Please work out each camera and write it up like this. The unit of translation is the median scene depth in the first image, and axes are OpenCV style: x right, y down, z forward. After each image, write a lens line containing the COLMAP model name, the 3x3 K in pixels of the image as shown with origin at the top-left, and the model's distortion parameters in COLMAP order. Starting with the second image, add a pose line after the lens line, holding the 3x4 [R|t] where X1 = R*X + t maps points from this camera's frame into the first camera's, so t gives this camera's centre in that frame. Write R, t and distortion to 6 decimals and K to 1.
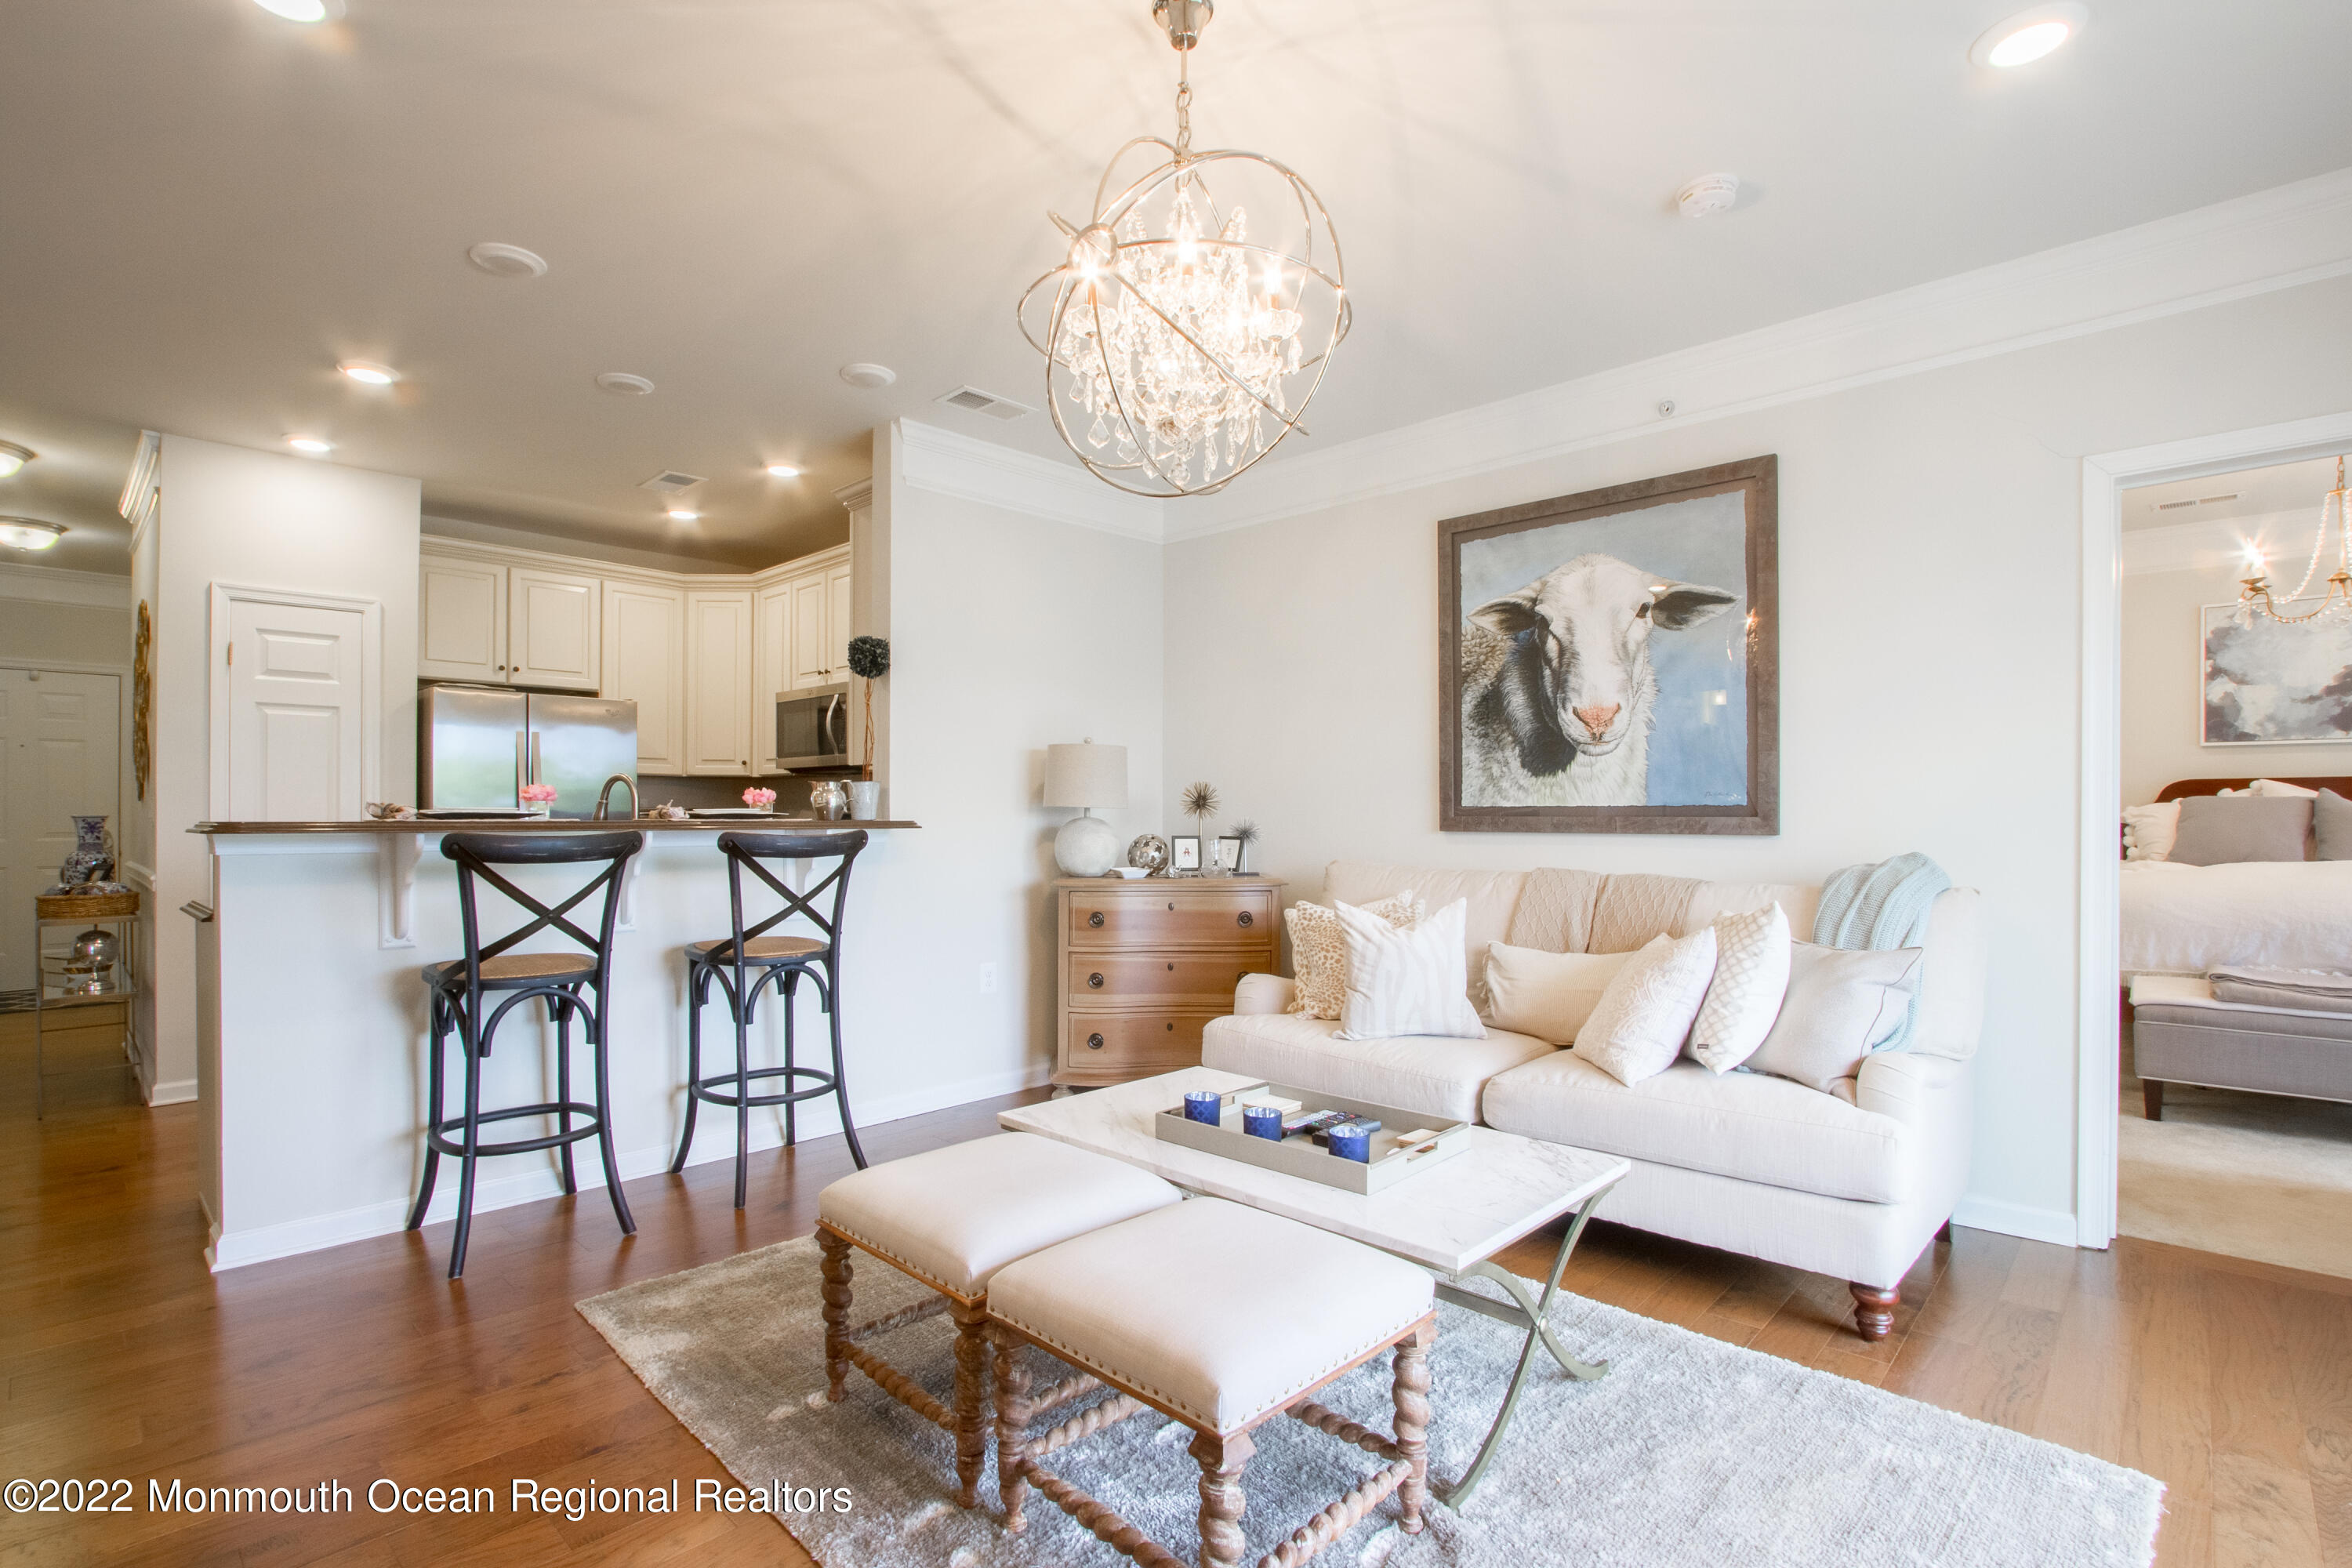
lens RADIAL K [[1104.8, 0, 1174.2], [0, 1104.8, 805.6], [0, 0, 1]] dist [-0.024486, 0.004809]
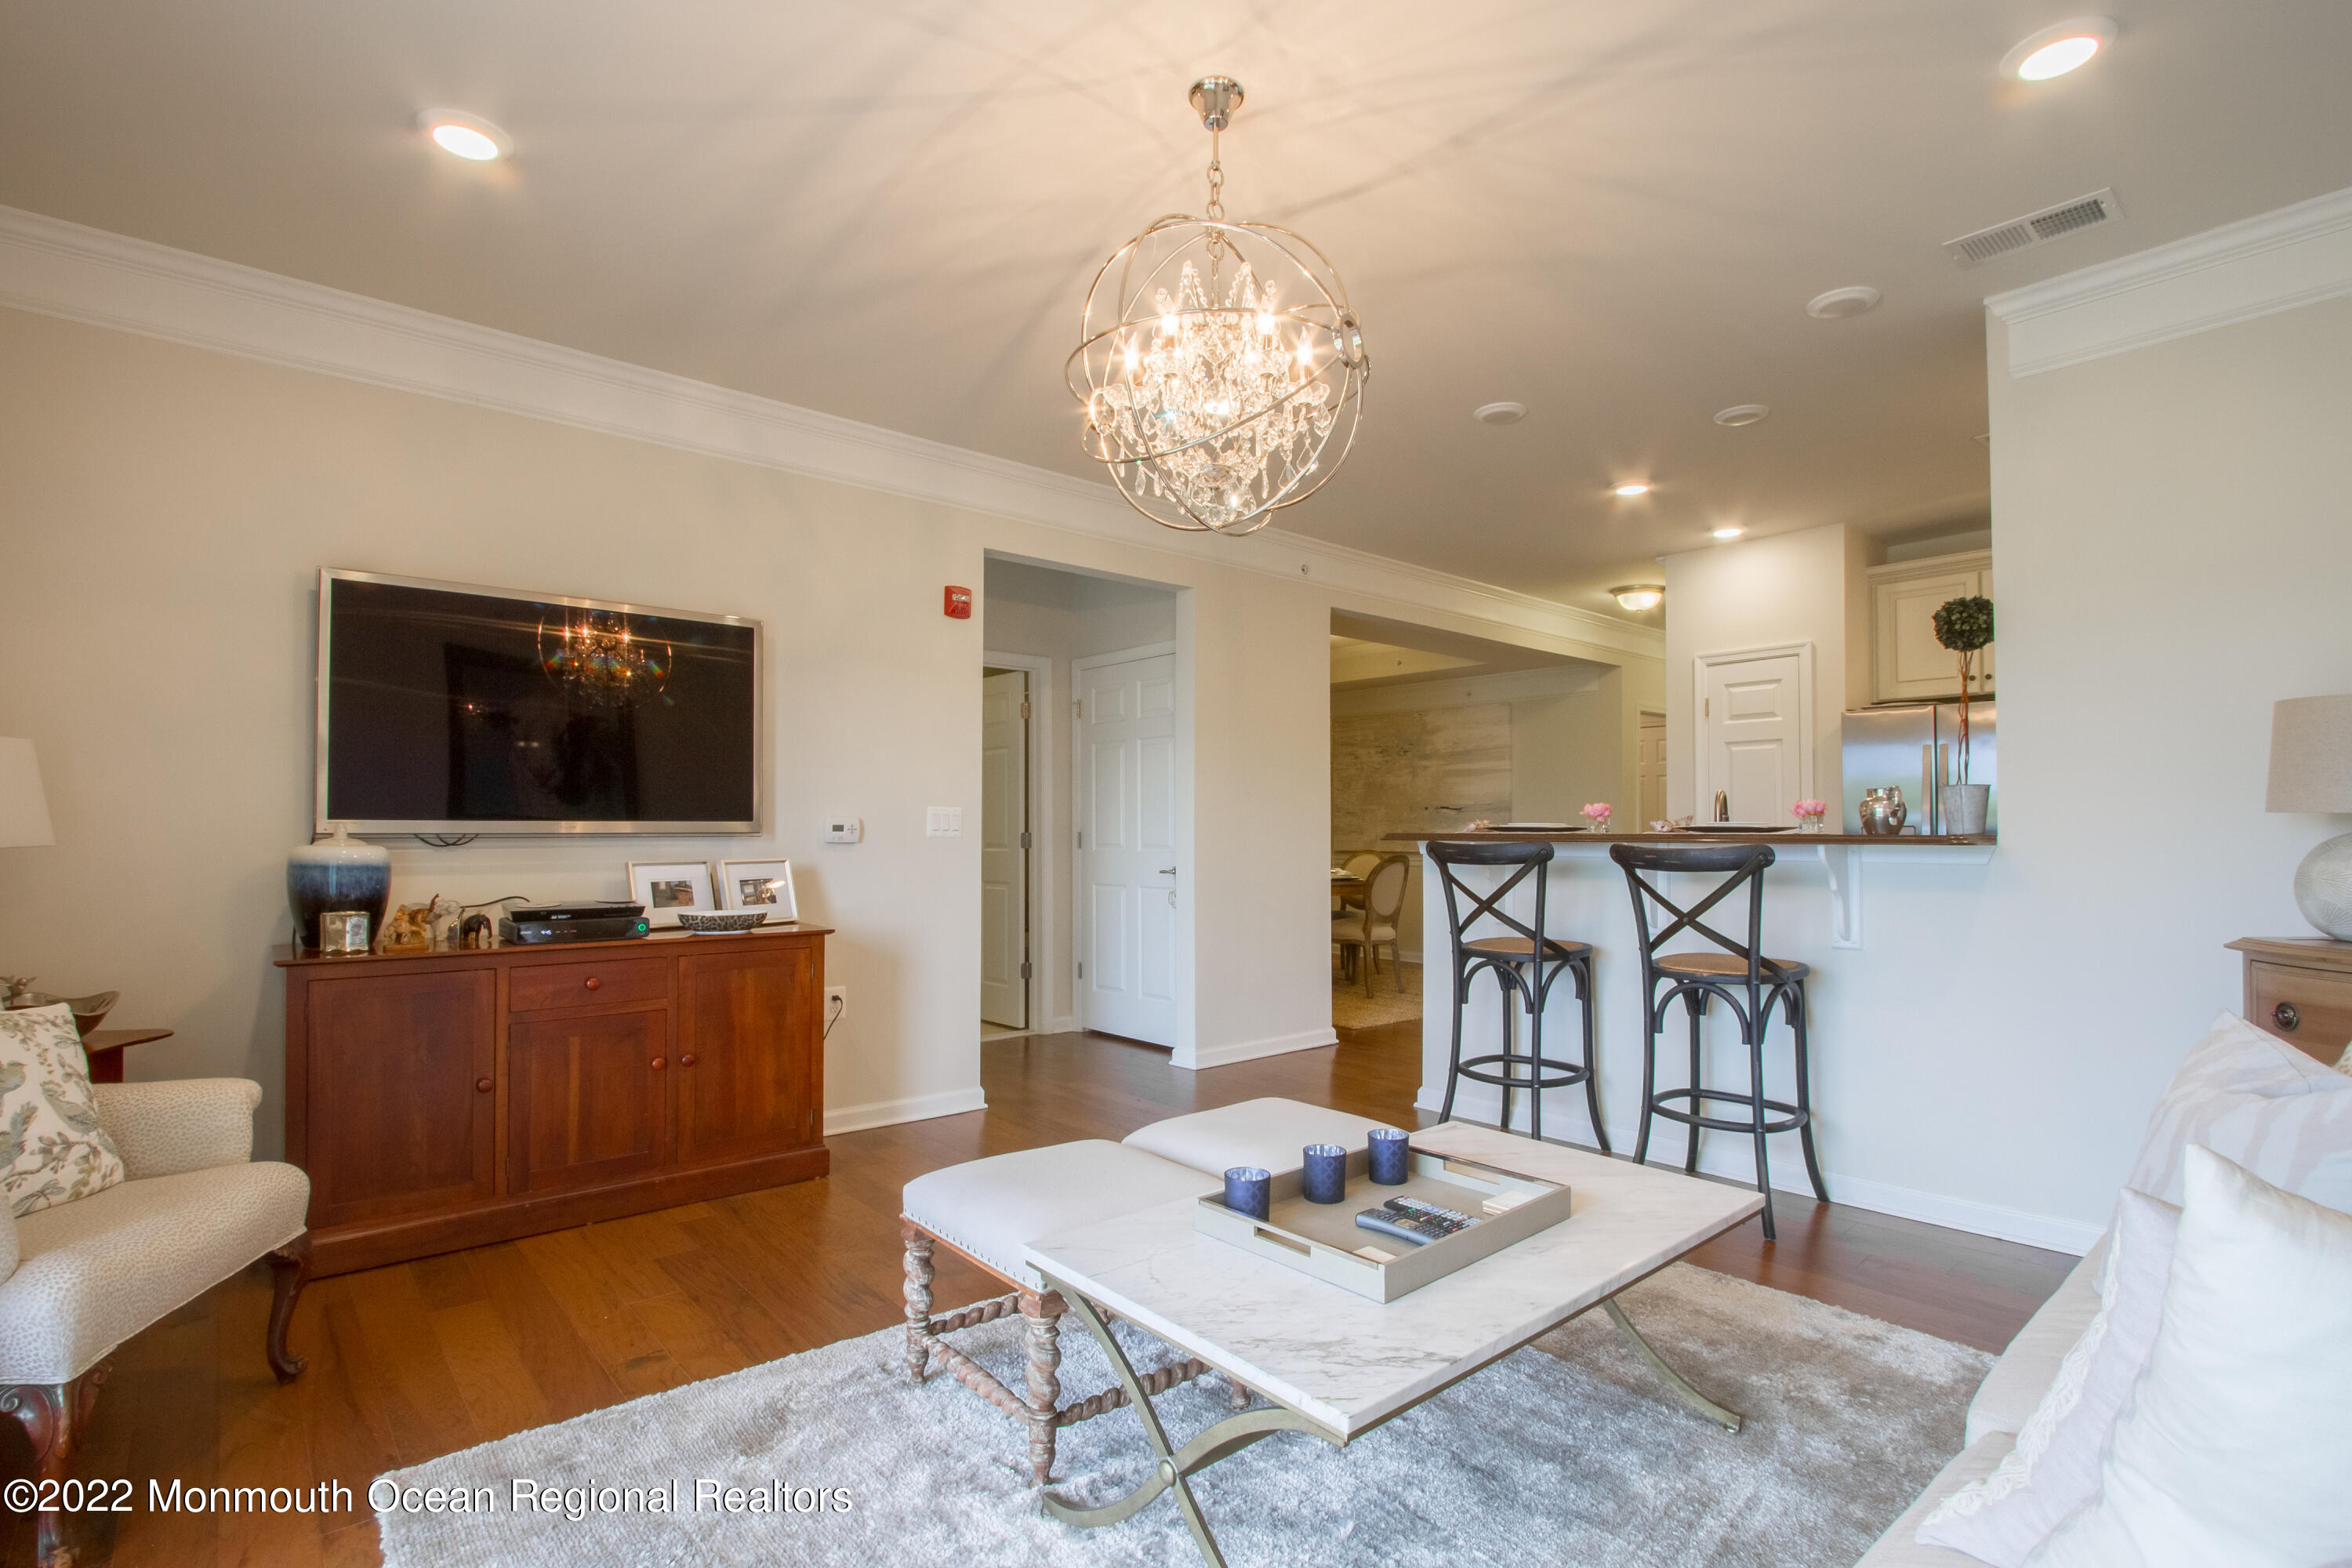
lens RADIAL K [[1104.8, 0, 1175.9], [0, 1104.8, 806.8], [0, 0, 1]] dist [-0.024486, 0.004809]
pose [[-0.089792, -0.022643, -0.995703, 0.573164], [0.005293, 0.999717, -0.023212, 0.008629], [0.995946, -0.007355, -0.089647, 0.549644]]
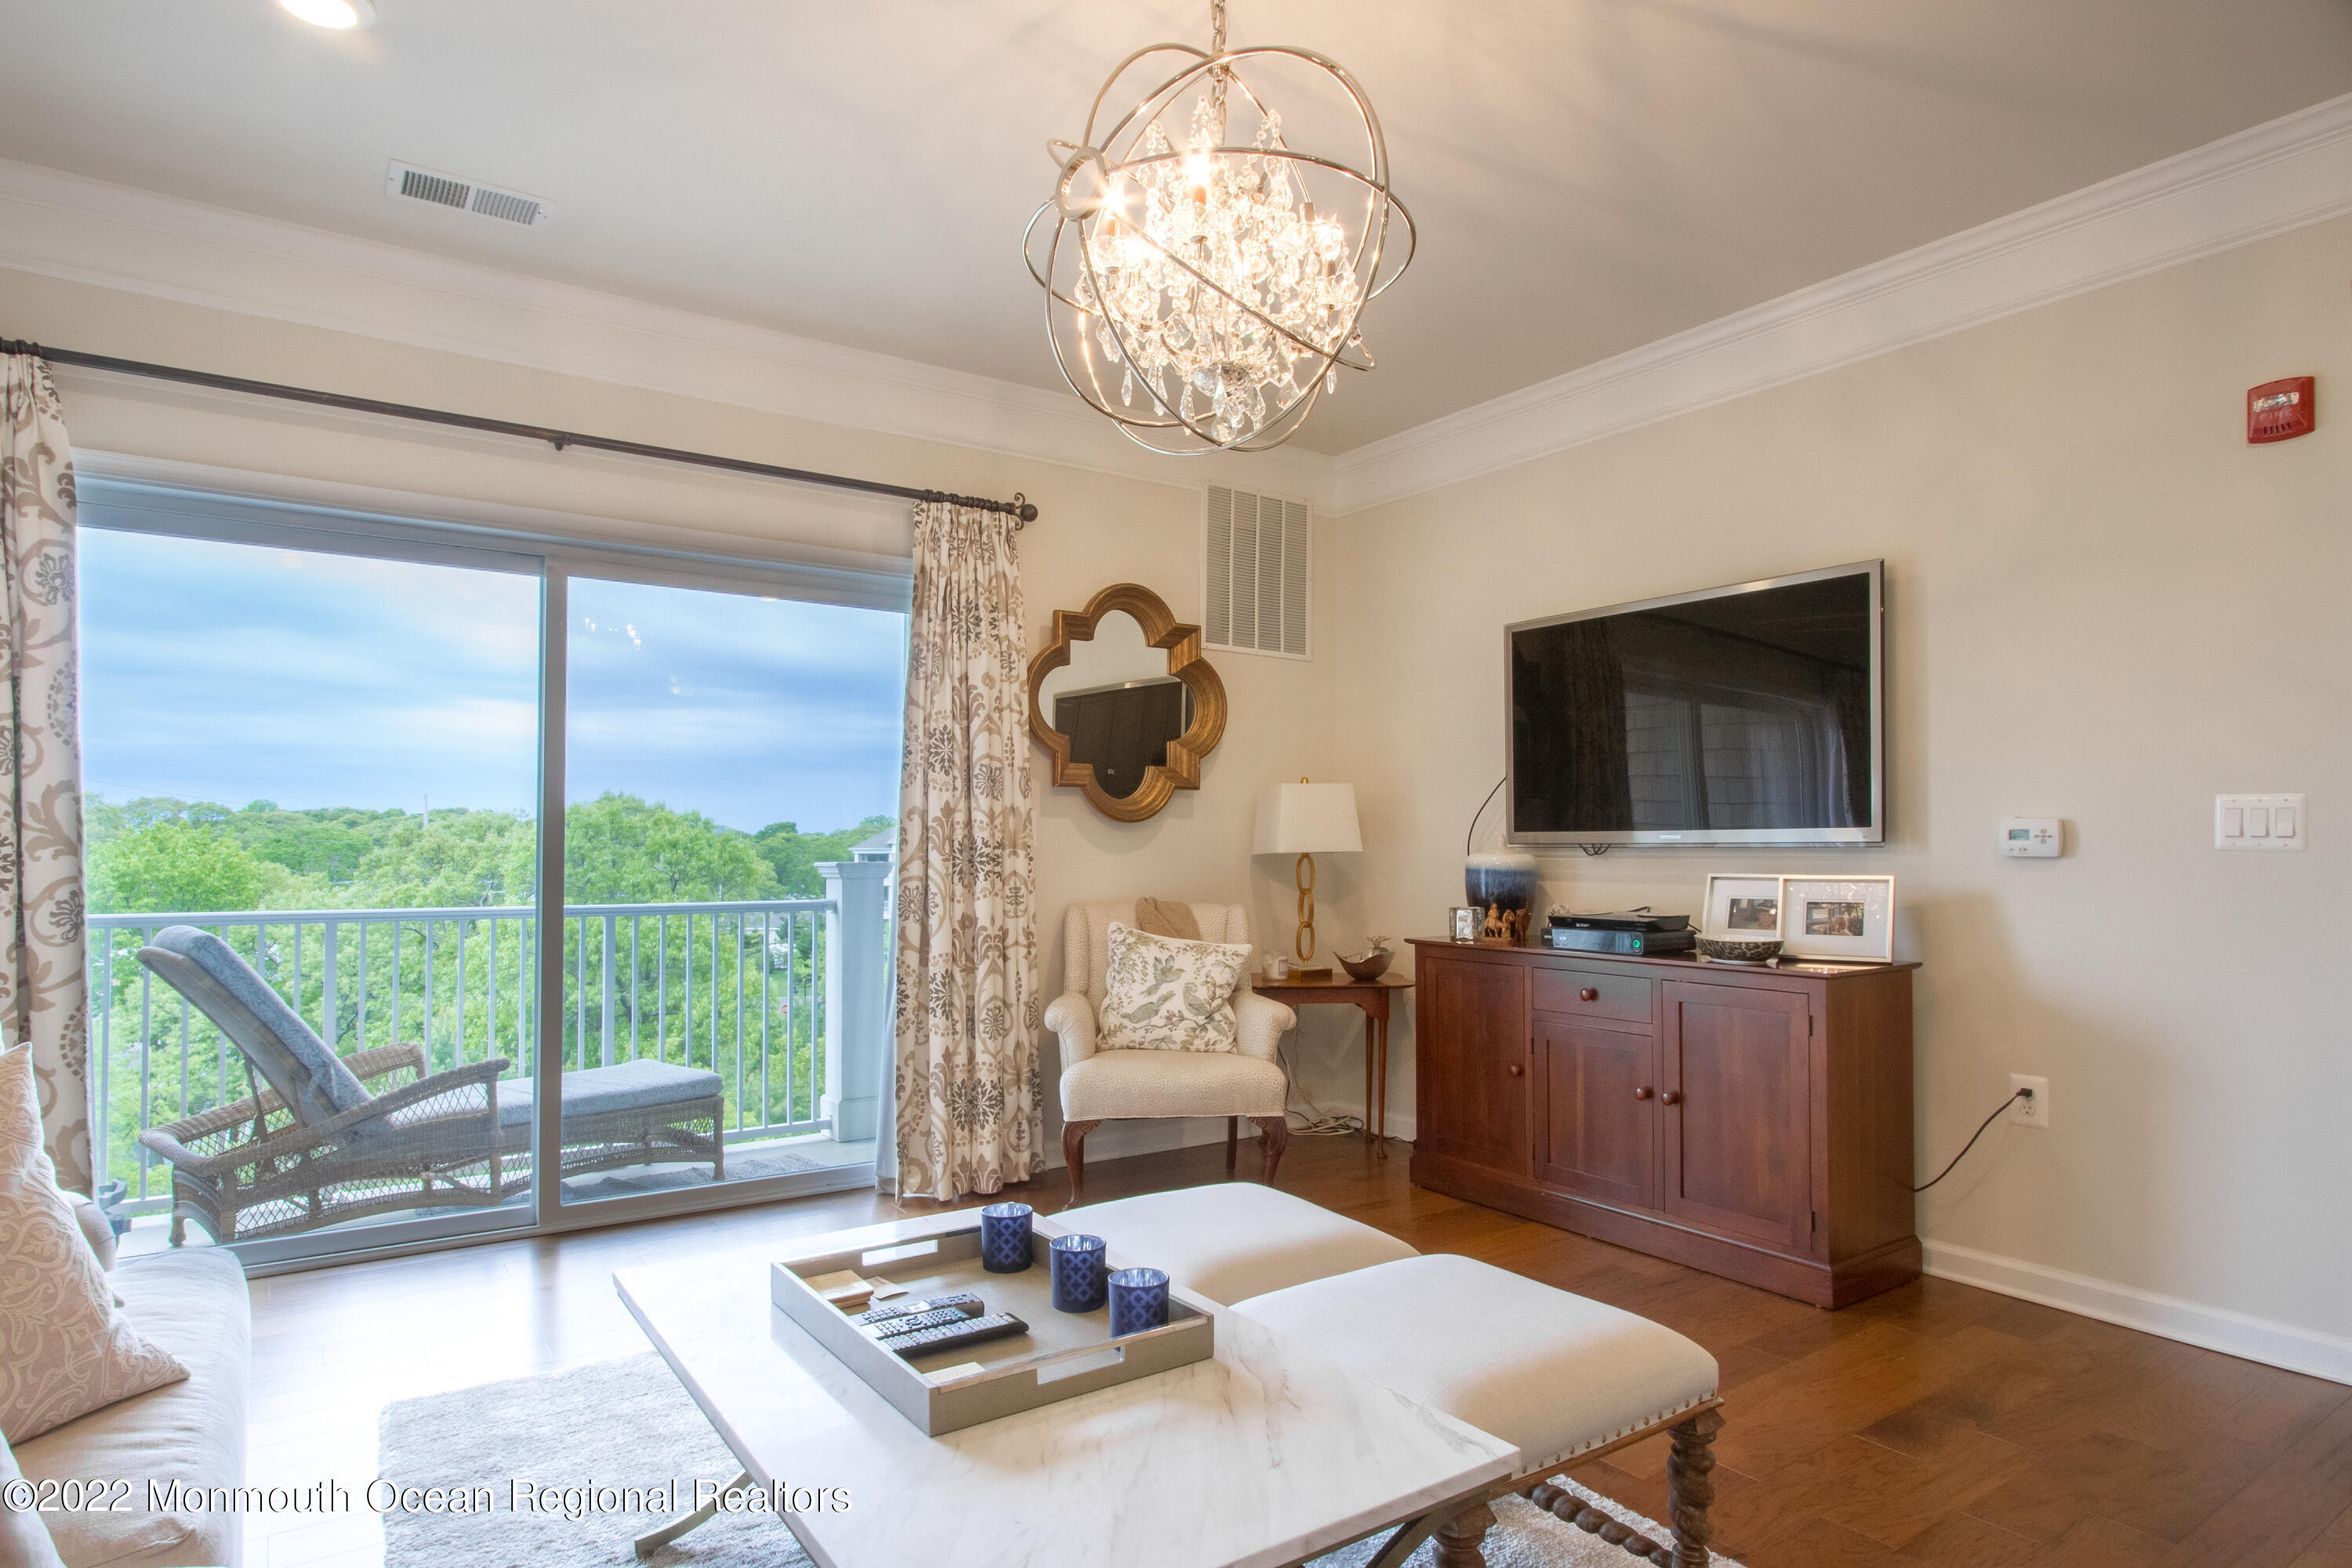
lens RADIAL K [[1291.0, 0, 1155.1], [0, 1291.0, 812.3], [0, 0, 1]] dist [-0.021398, 0.005871]
pose [[-0.980647, 0.002615, 0.195767, -0.063936], [-0.003701, 0.999485, -0.031888, 0.016432], [-0.195750, -0.031995, -0.980132, 1.031271]]
